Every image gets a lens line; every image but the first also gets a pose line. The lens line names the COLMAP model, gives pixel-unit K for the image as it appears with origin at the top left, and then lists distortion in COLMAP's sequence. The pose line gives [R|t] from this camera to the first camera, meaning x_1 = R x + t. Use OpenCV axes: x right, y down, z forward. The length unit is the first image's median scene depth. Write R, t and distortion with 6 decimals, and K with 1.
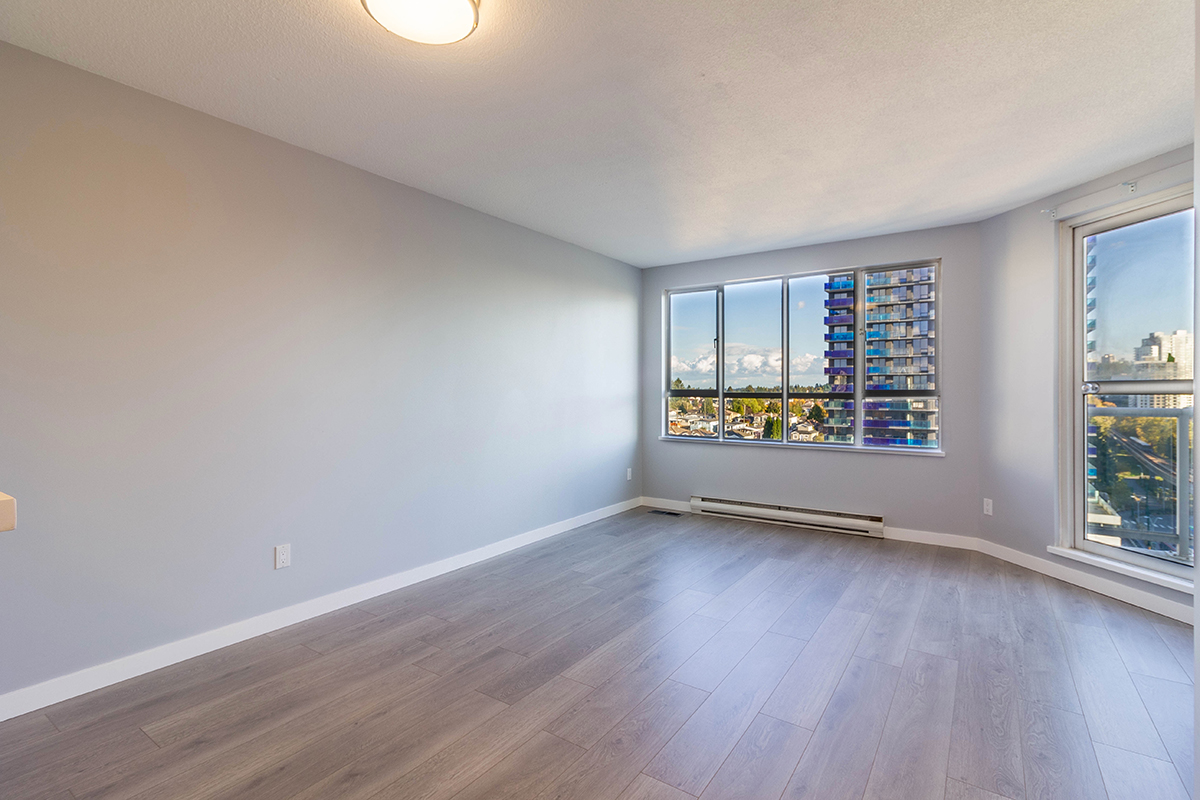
lens RADIAL K [[560.4, 0, 615.9], [0, 560.4, 378.9], [0, 0, 1]] dist [0.007405, -0.000915]
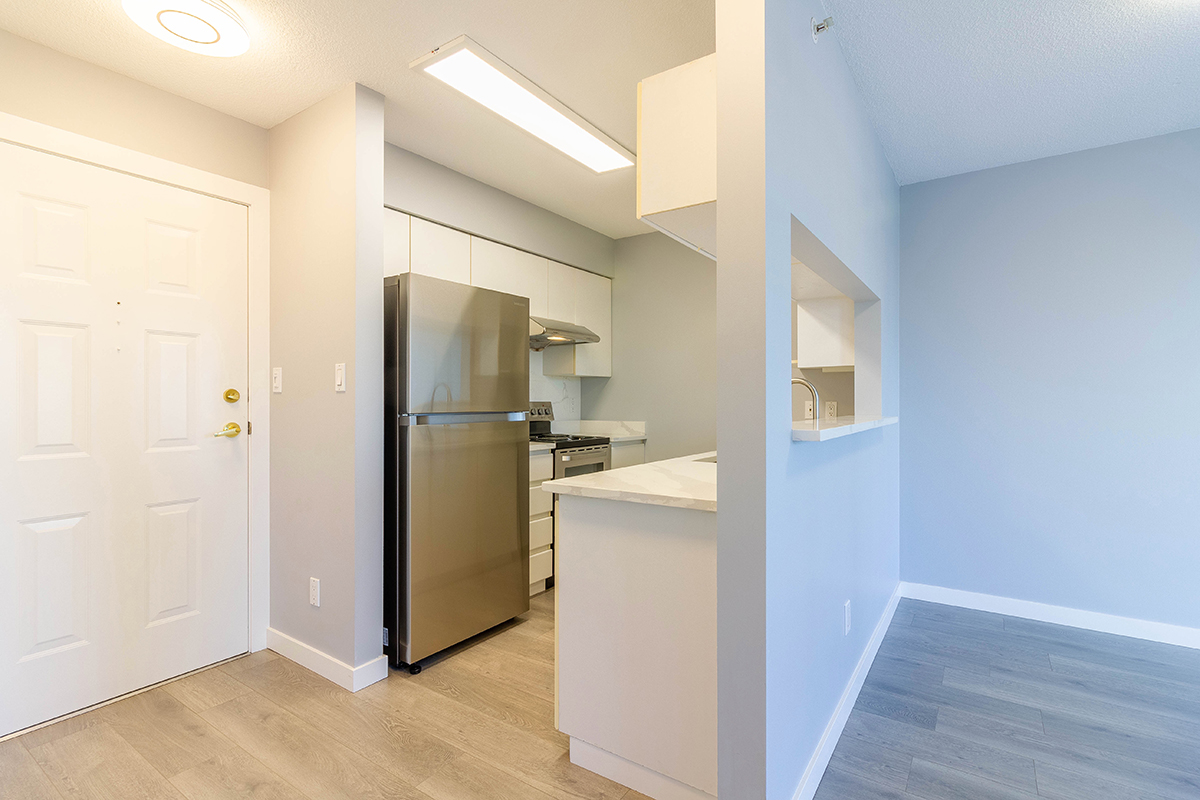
lens RADIAL K [[560.4, 0, 617.9], [0, 560.4, 399.3], [0, 0, 1]] dist [0.007405, -0.000915]
pose [[0.004628, -0.003879, -0.999982, 0.372888], [0.018537, 0.999821, -0.003792, 0.013617], [0.999817, -0.018519, 0.004699, 0.007197]]
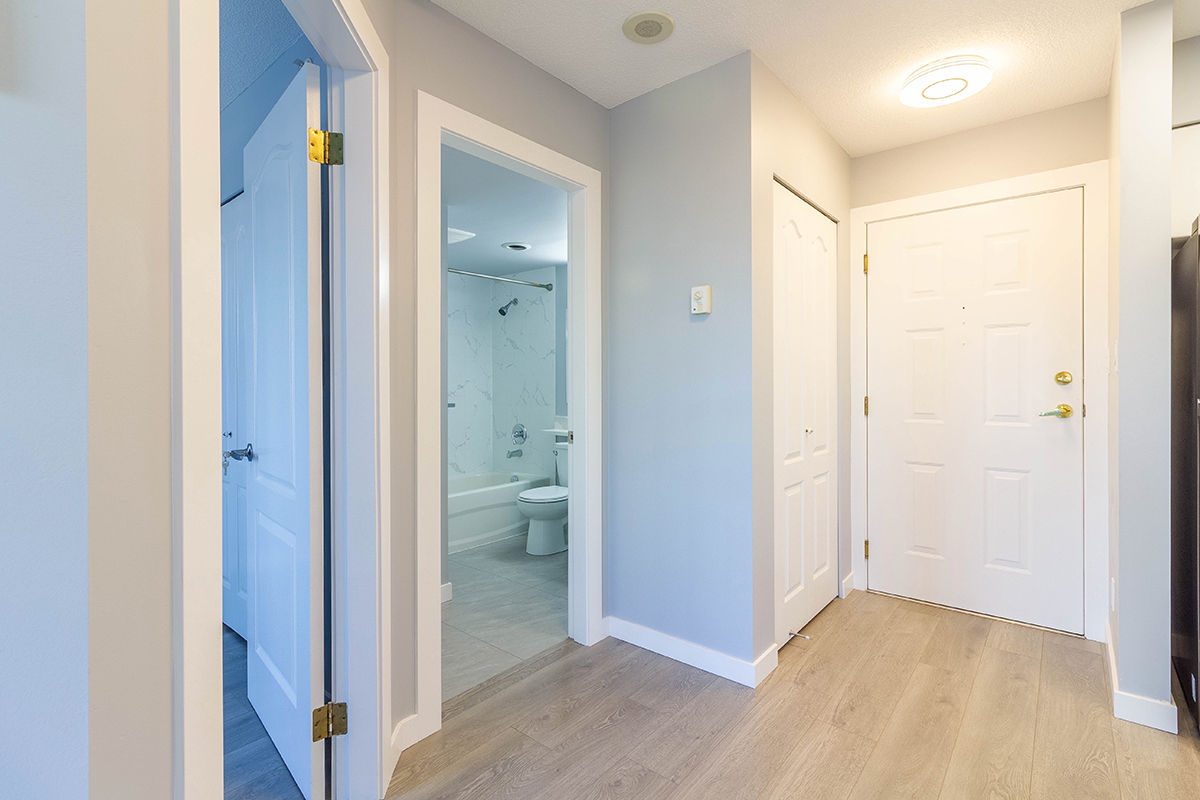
lens RADIAL K [[560.4, 0, 607.4], [0, 560.4, 386.5], [0, 0, 1]] dist [0.007405, -0.000915]
pose [[-0.995240, -0.002069, 0.097434, 0.092091], [-0.003439, 0.999898, -0.013888, 0.023855], [-0.097395, -0.014157, -0.995145, 0.449182]]
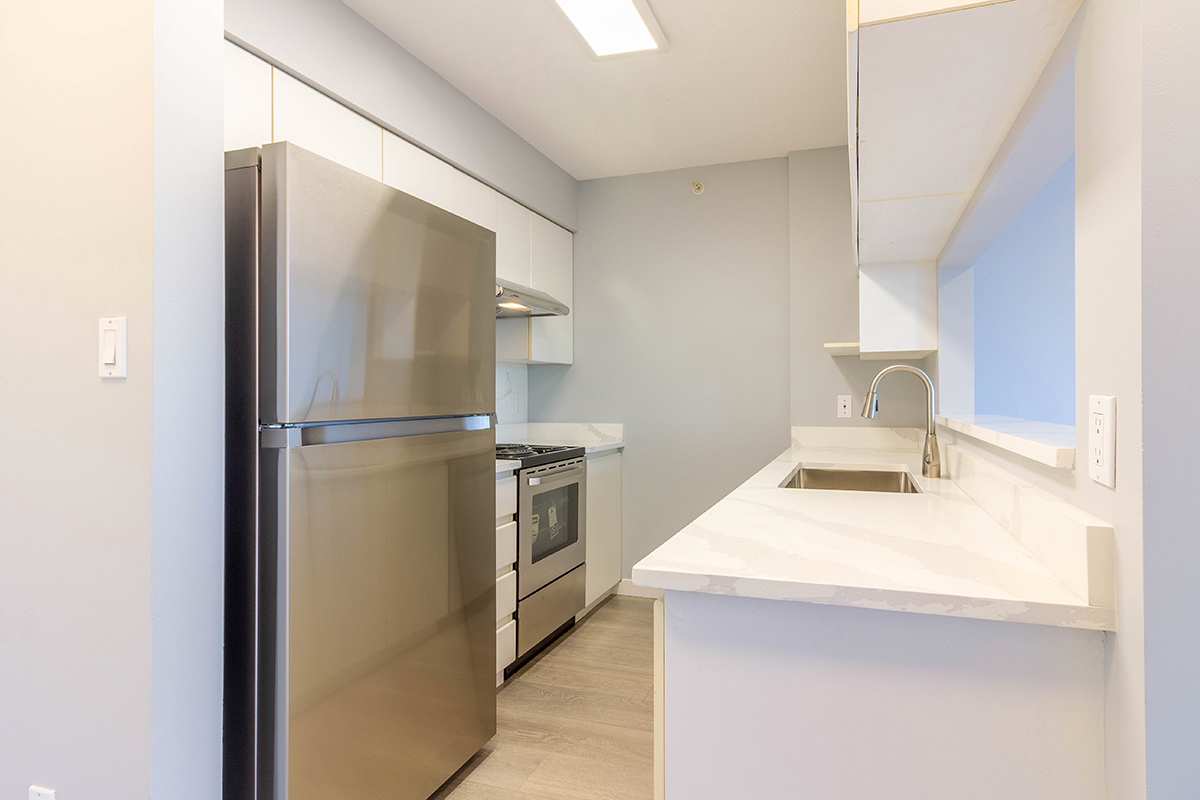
lens RADIAL K [[588.5, 0, 689.8], [0, 588.5, 391.9], [0, 0, 1]] dist [0.003859, 0.000931]
pose [[0.302190, -0.008147, -0.953213, -0.006020], [0.021682, 0.999764, -0.001672, 0.008764], [0.953001, -0.020163, 0.302295, -0.169614]]
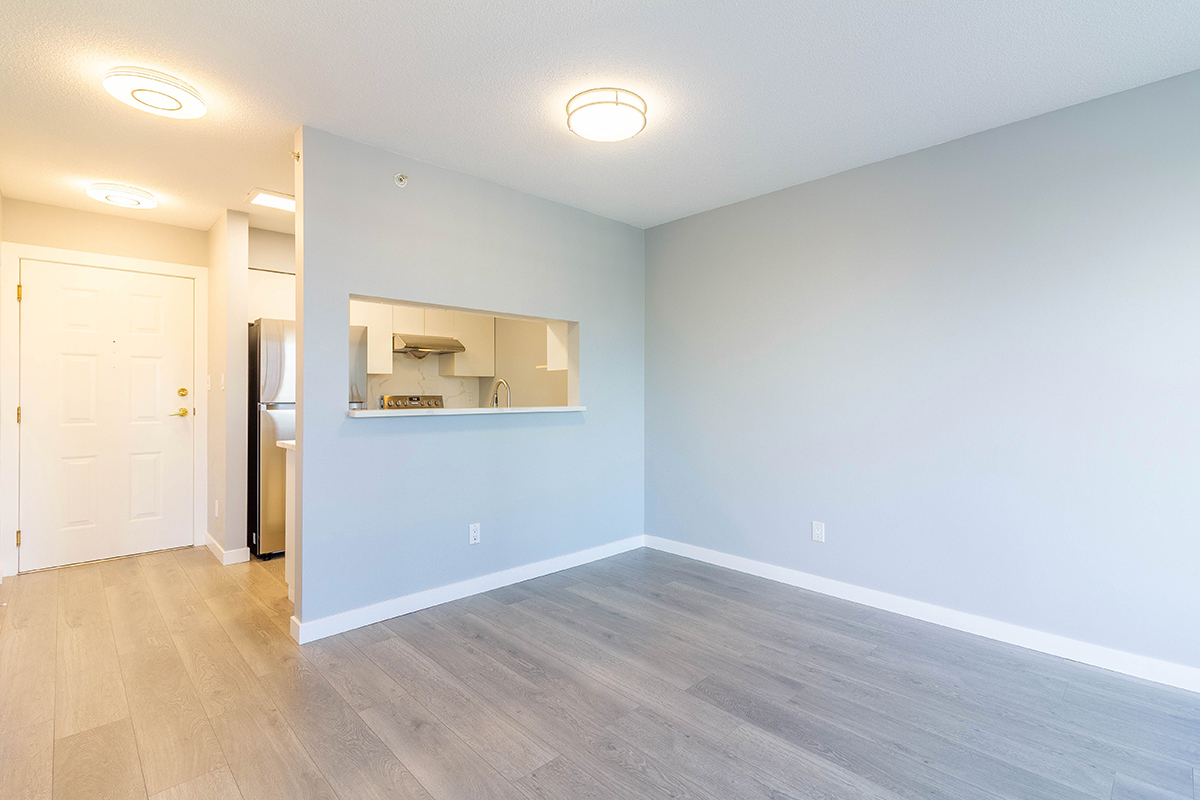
lens RADIAL K [[560.4, 0, 604.0], [0, 560.4, 389.4], [0, 0, 1]] dist [0.007405, -0.000915]
pose [[-0.216477, -0.011200, -0.976224, 0.759882], [0.018498, 0.999708, -0.015571, 0.033035], [0.976113, -0.021429, -0.216206, 0.960121]]
